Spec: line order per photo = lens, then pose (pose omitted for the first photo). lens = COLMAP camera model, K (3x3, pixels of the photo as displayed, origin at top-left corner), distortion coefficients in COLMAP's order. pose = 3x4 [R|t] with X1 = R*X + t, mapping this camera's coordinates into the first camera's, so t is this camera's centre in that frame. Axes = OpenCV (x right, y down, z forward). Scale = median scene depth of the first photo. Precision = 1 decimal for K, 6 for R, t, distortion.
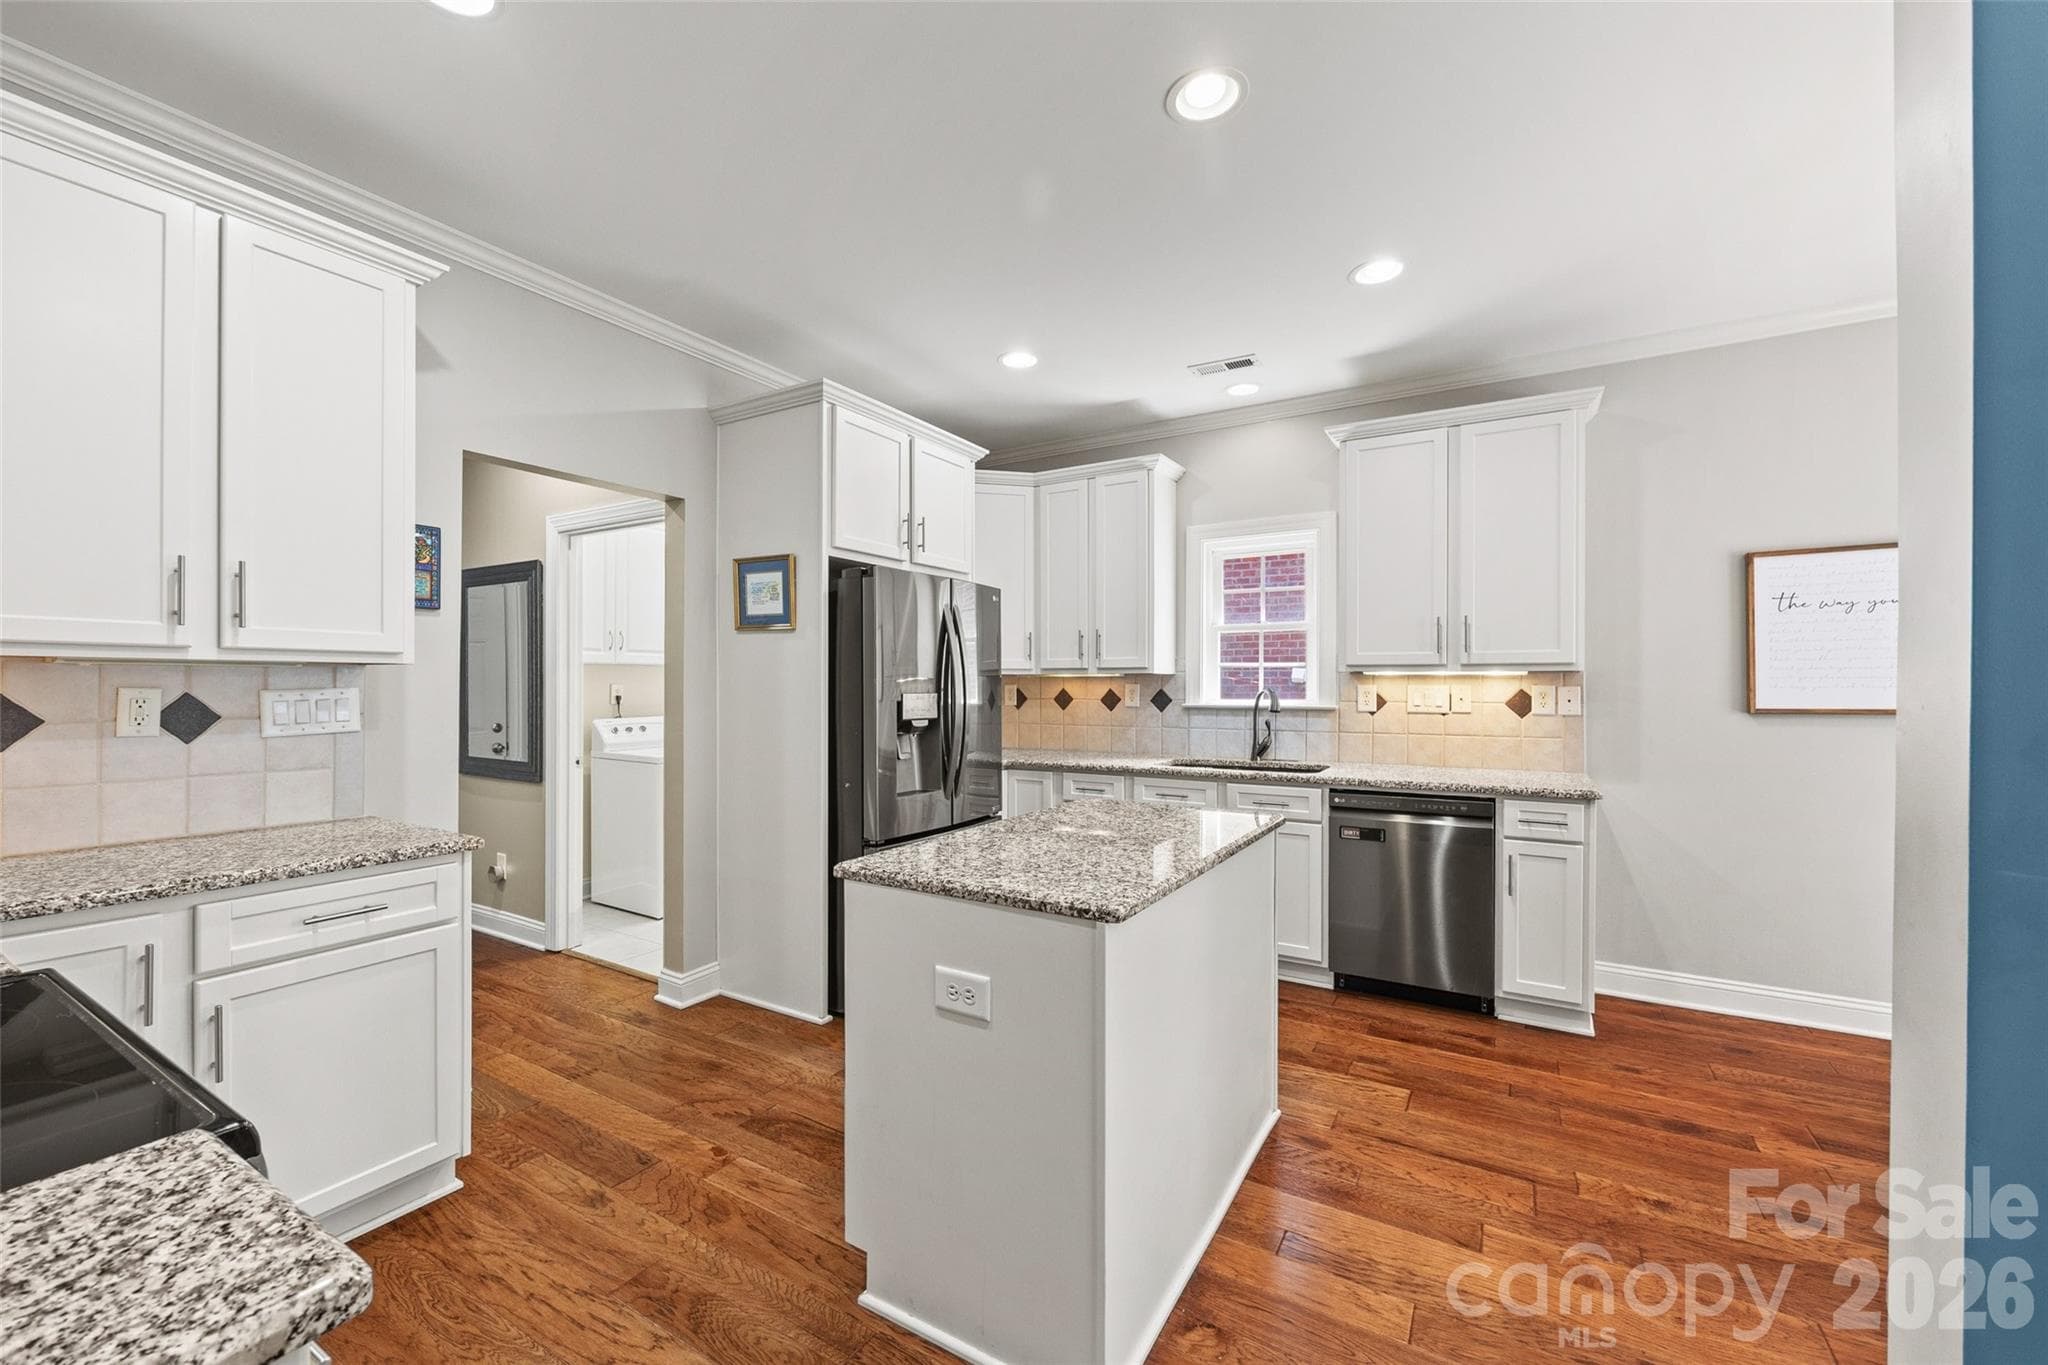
lens RADIAL K [[815.0, 0, 1006.9], [0, 815.0, 686.7], [0, 0, 1]] dist [0.001855, 0.000049]
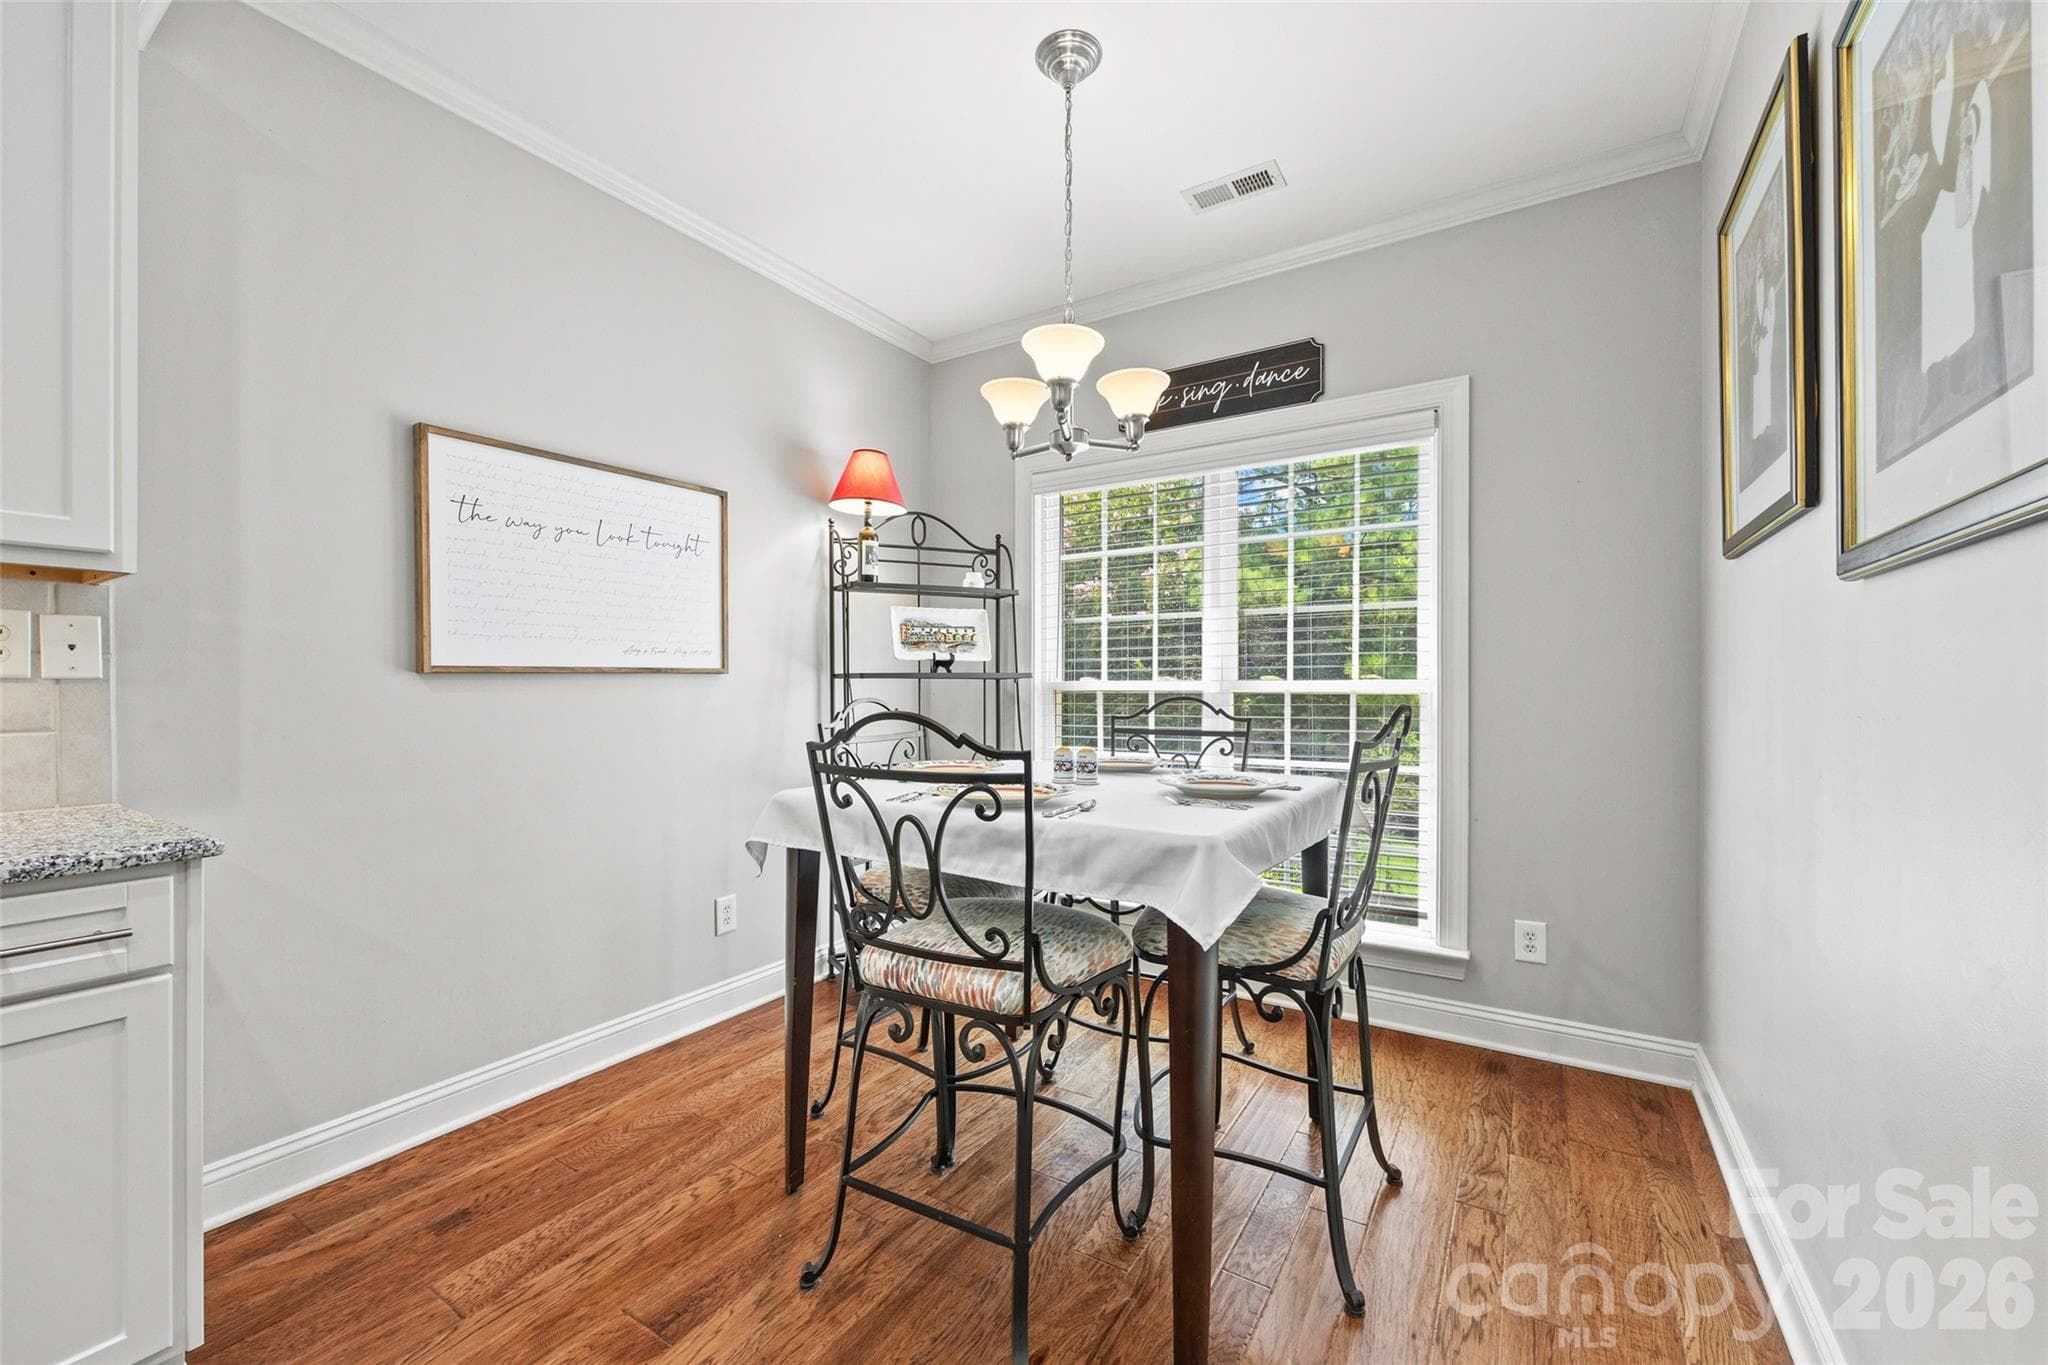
lens RADIAL K [[815.0, 0, 1019.3], [0, 815.0, 694.5], [0, 0, 1]] dist [0.001855, 0.000049]
pose [[0.016635, -0.008062, 0.999829, 0.278217], [0.001028, 0.999967, 0.008046, 0.045703], [-0.999861, 0.000894, 0.016643, 0.528613]]
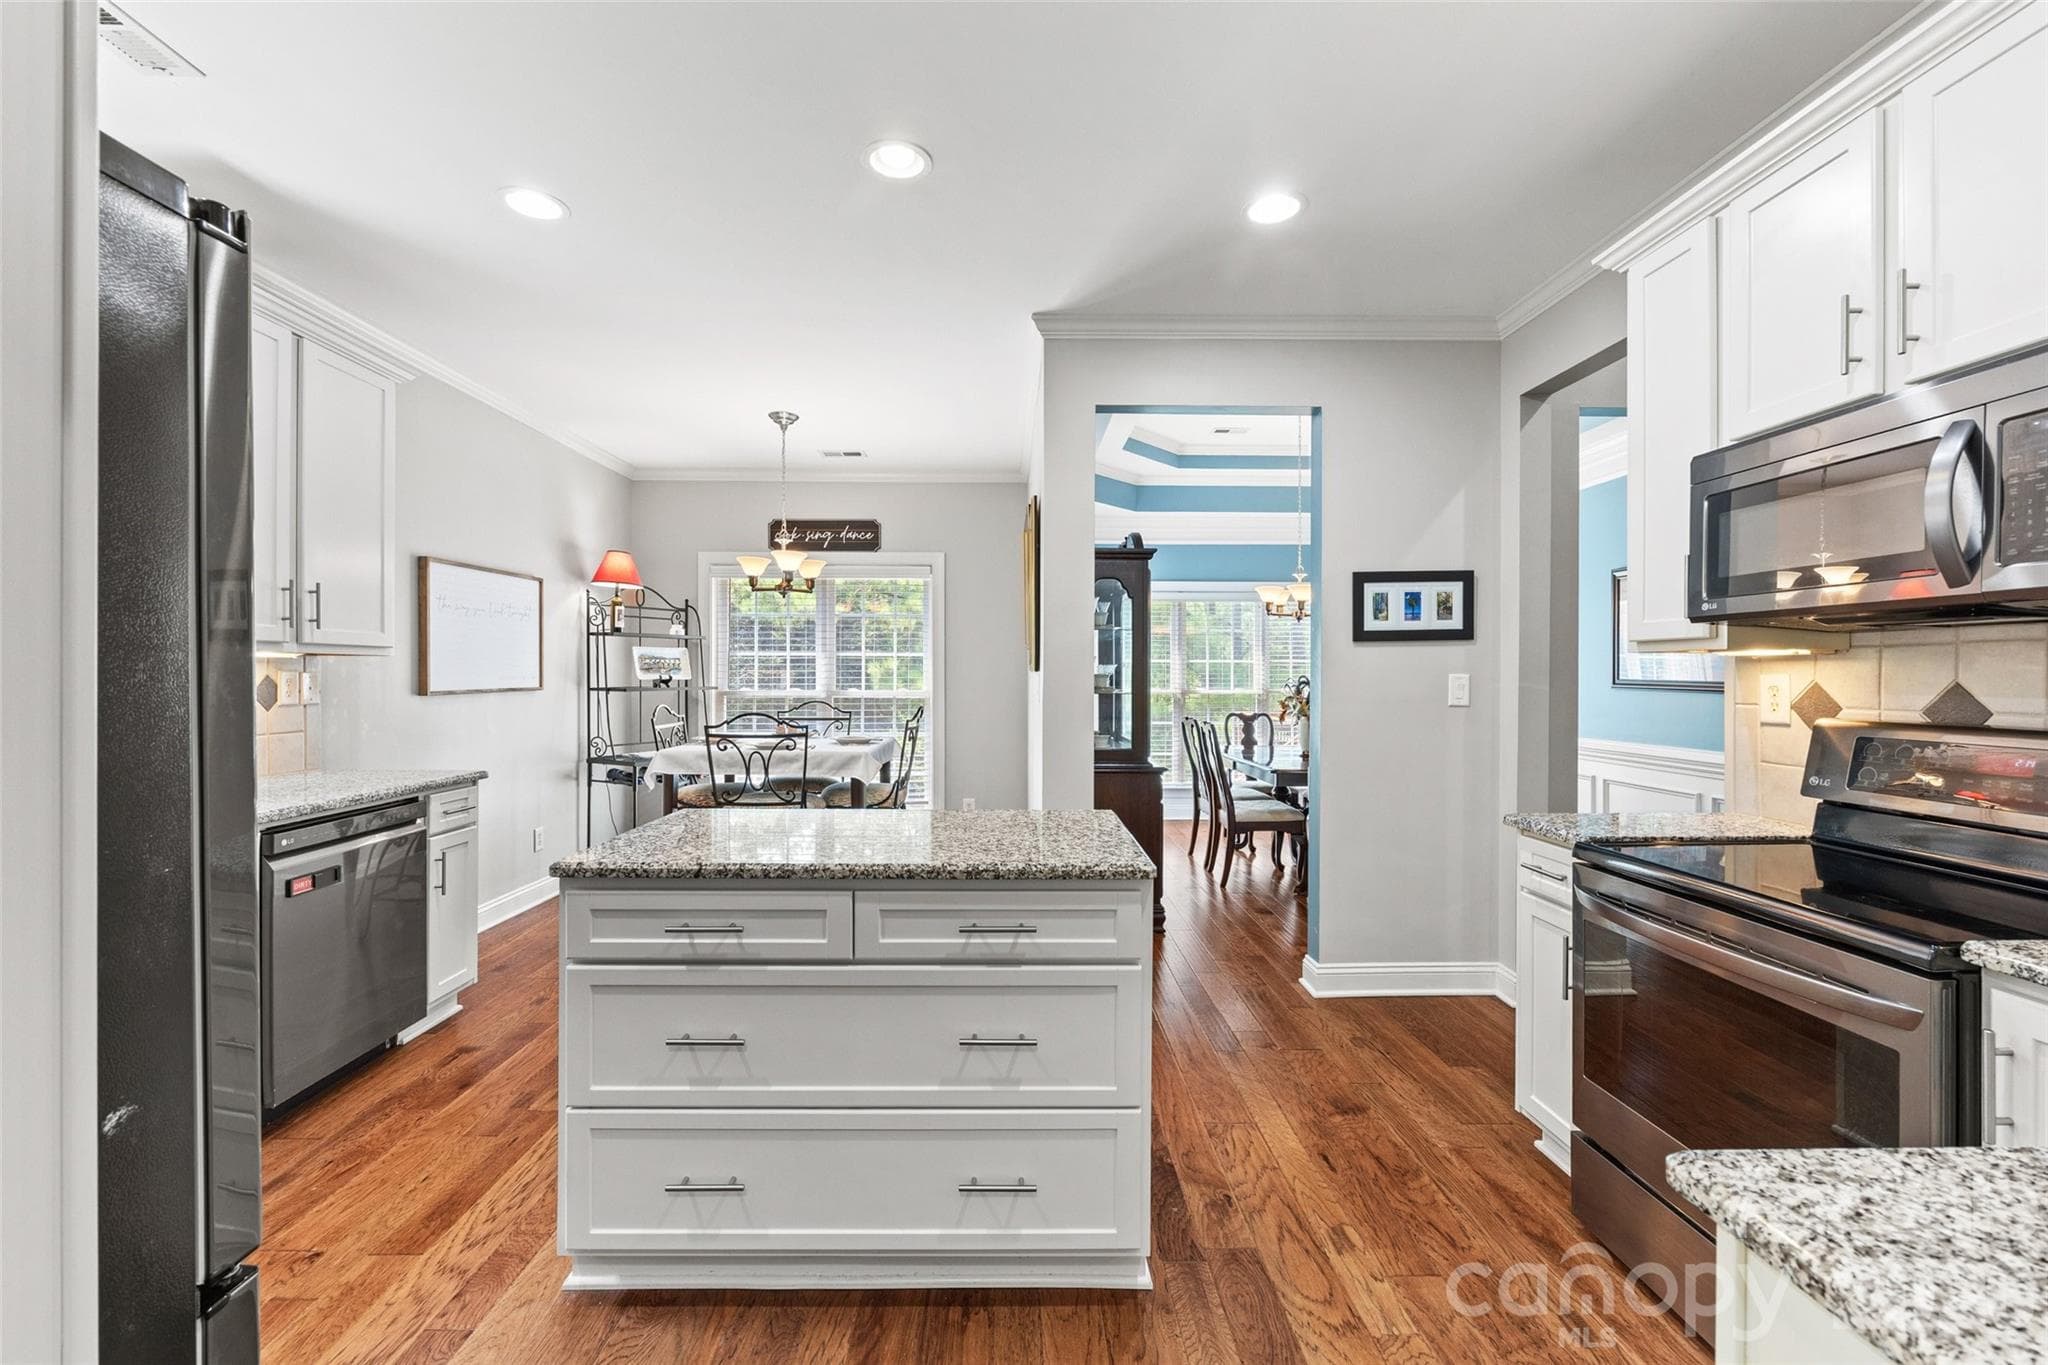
lens RADIAL K [[815.0, 0, 1011.0], [0, 815.0, 679.5], [0, 0, 1]] dist [0.001855, 0.000049]
pose [[-0.530200, -0.005428, 0.847855, -0.517283], [-0.001910, 0.999985, 0.005208, 0.001335], [-0.847871, 0.001142, -0.530202, 0.928108]]
